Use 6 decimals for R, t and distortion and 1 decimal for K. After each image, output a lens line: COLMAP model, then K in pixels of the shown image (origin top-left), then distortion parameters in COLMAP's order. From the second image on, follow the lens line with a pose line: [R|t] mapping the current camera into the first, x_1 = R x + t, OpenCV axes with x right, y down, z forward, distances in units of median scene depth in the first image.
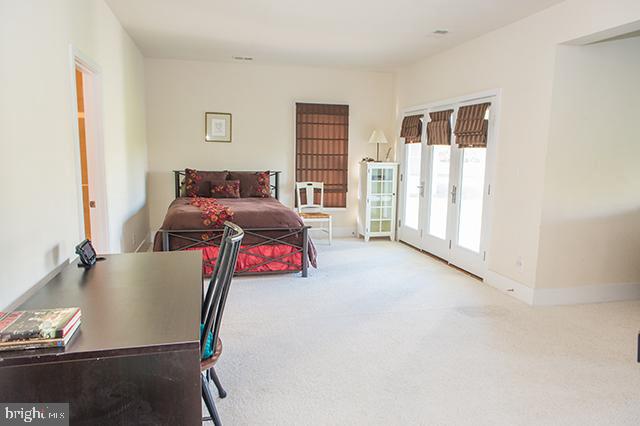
lens RADIAL K [[448.6, 0, 321.1], [0, 448.6, 214.7], [0, 0, 1]] dist [-0.002061, -0.009479]
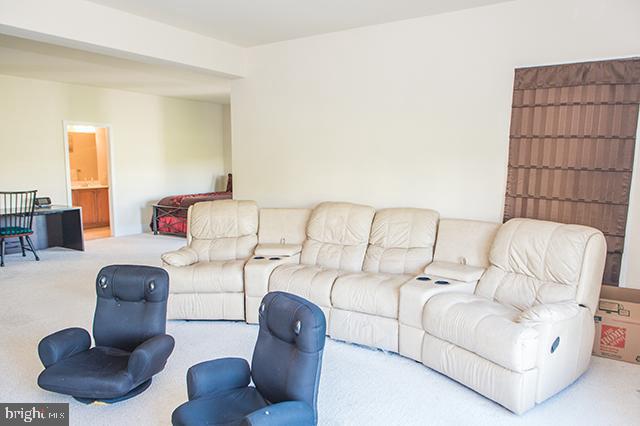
lens RADIAL K [[448.6, 0, 321.7], [0, 448.6, 213.0], [0, 0, 1]] dist [-0.002061, -0.009479]
pose [[0.688122, 0.065780, -0.722607, 0.966489], [-0.089175, 0.995999, 0.005748, -0.003461], [0.720094, 0.060483, 0.691235, 0.147726]]
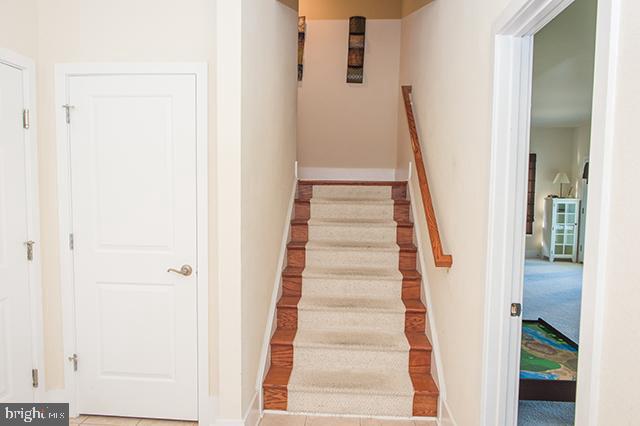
lens RADIAL K [[448.6, 0, 325.7], [0, 448.6, 211.9], [0, 0, 1]] dist [-0.002061, -0.009479]
pose [[0.955670, 0.024134, -0.293450, -0.137353], [-0.048365, 0.995965, -0.075599, 0.047673], [0.290441, 0.086441, 0.952980, -0.385592]]
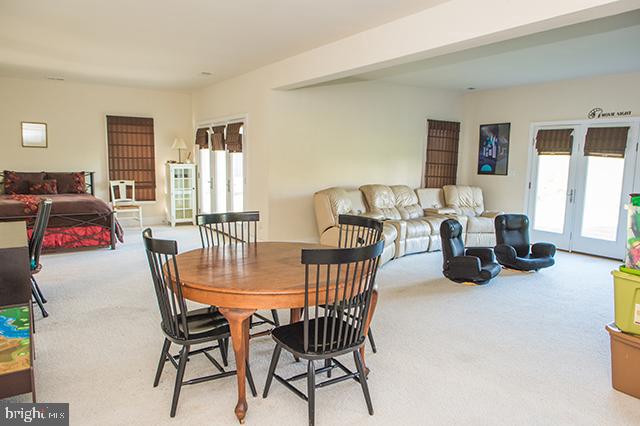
lens RADIAL K [[448.6, 0, 318.0], [0, 448.6, 215.1], [0, 0, 1]] dist [-0.002061, -0.009479]
pose [[0.944258, -0.044739, 0.326154, 0.077686], [0.047047, 0.998892, 0.000813, 0.046305], [-0.325829, 0.014577, 0.945316, -0.331628]]
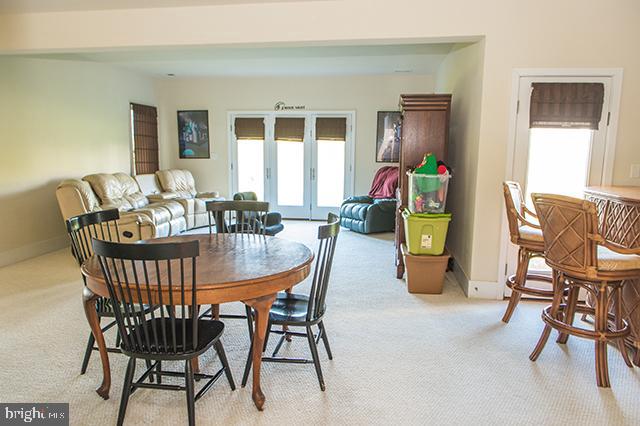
lens RADIAL K [[448.6, 0, 322.8], [0, 448.6, 215.3], [0, 0, 1]] dist [-0.002061, -0.009479]
pose [[0.370038, -0.156974, 0.915659, -0.144251], [0.133223, 0.984401, 0.114920, 0.023530], [-0.919415, 0.079462, 0.385178, -0.171379]]
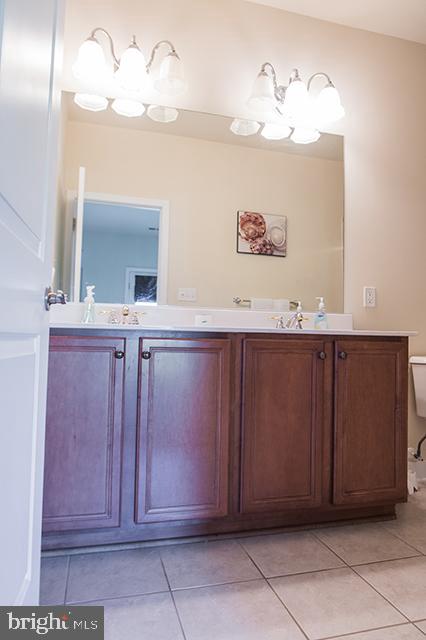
lens RADIAL K [[448.6, 0, 219.3], [0, 448.6, 318.7], [0, 0, 1]] dist [-0.002061, -0.009479]
pose [[0.035415, -0.062601, -0.997410, -0.192245], [-0.161660, 0.984533, -0.067533, 0.010072], [0.986211, 0.163633, 0.024747, 0.504342]]
